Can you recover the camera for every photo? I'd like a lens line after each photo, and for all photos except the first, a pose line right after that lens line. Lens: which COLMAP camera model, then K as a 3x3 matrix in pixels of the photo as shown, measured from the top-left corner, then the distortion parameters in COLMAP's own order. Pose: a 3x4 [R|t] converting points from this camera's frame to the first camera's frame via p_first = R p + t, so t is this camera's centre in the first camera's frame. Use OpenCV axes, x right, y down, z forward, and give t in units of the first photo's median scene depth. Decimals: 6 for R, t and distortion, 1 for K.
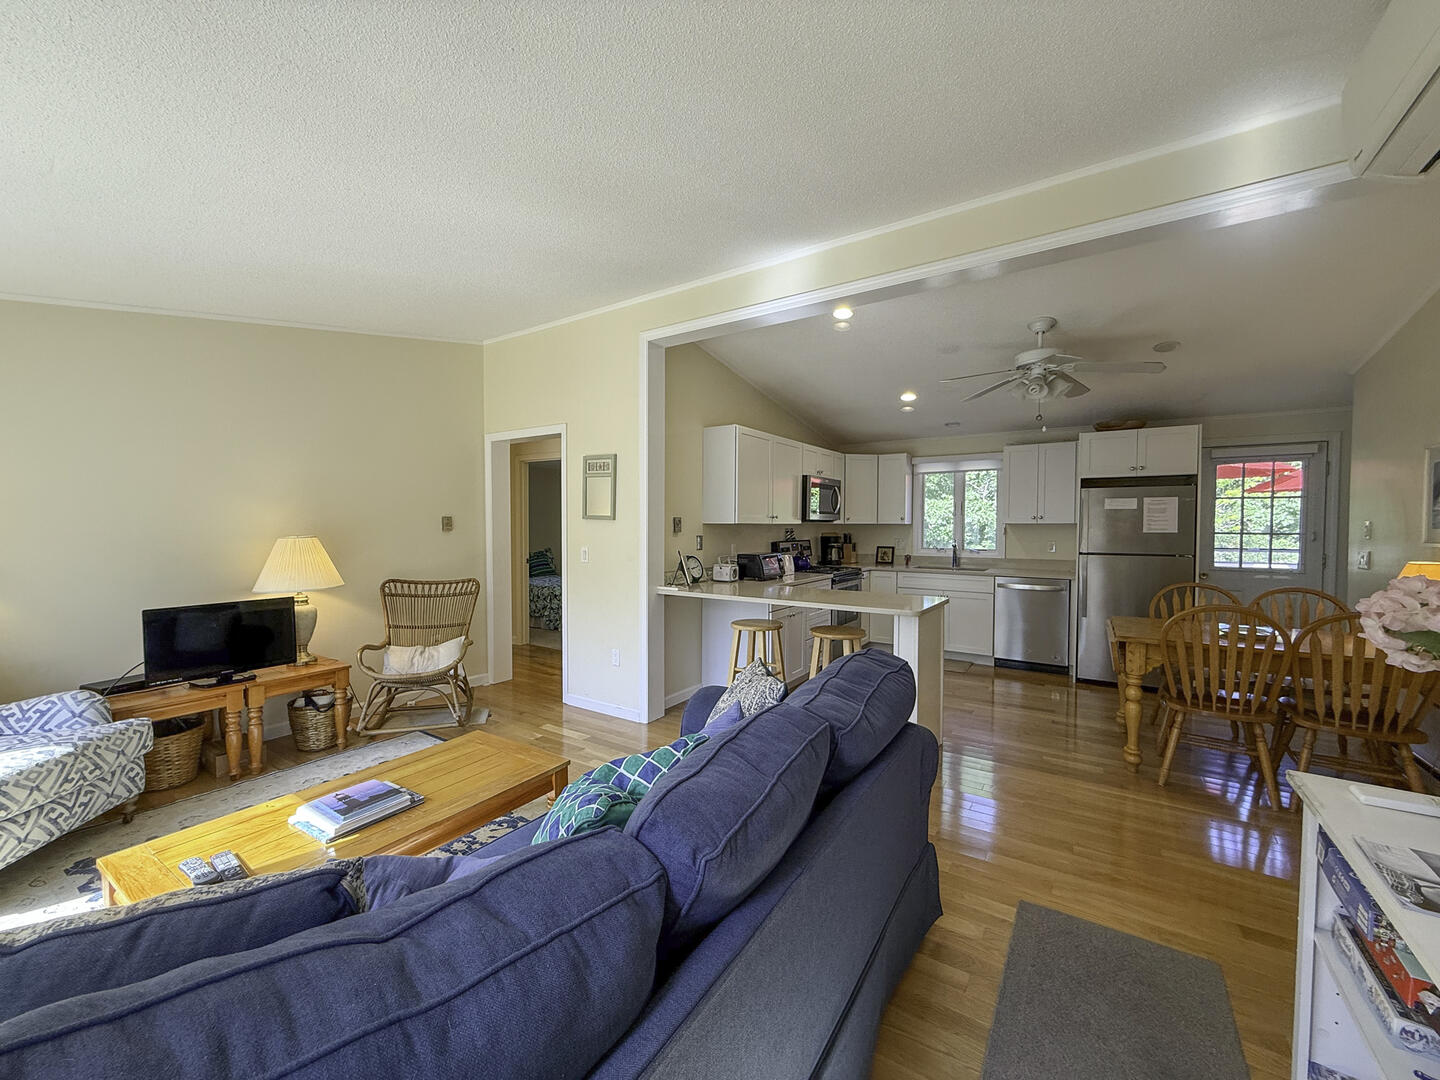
lens RADIAL K [[577.5, 0, 720.0], [0, 577.5, 540.0], [0, 0, 1]] dist [0.000220, -0.000310]
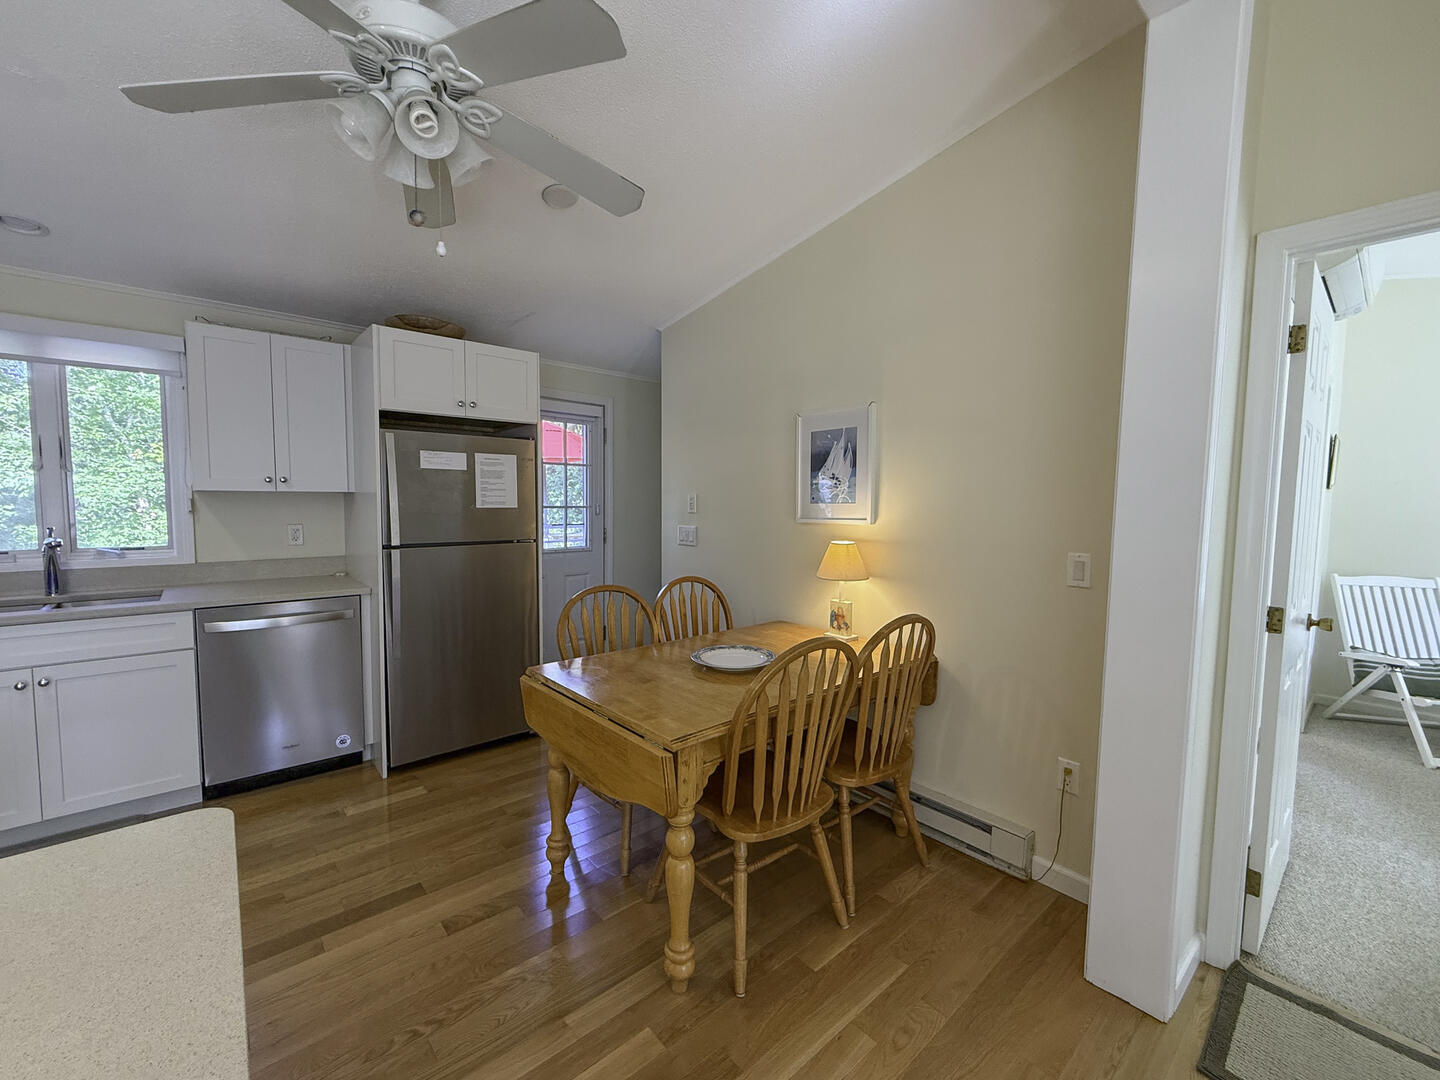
lens RADIAL K [[593.4, 0, 720.0], [0, 593.4, 540.0], [0, 0, 1]] dist [0.001096, 0.000389]
pose [[0.269499, -0.068028, 0.960595, 0.164501], [0.015752, 0.997680, 0.066235, -0.015970], [-0.962872, -0.002719, 0.269945, 0.537071]]
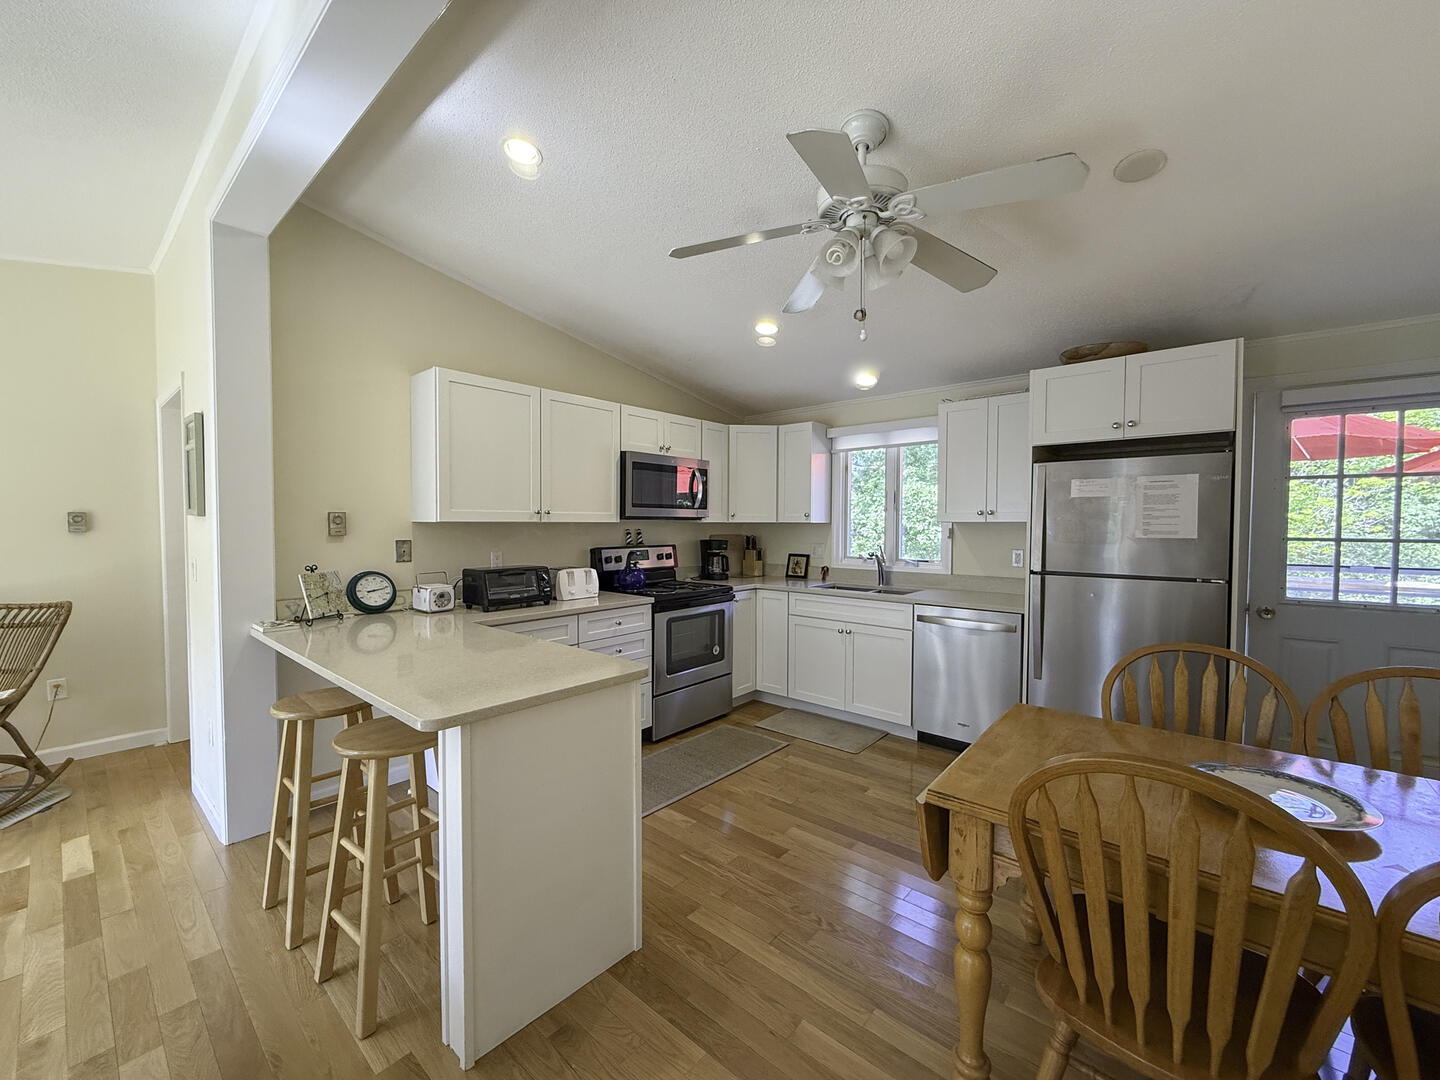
lens RADIAL K [[581.6, 0, 720.0], [0, 581.6, 540.0], [0, 0, 1]] dist [-0.000700, -0.000006]
pose [[0.991392, 0.004087, -0.130866, 0.382121], [-0.003913, 0.999991, 0.001592, -0.009543], [0.130871, -0.001067, 0.991399, 0.361638]]
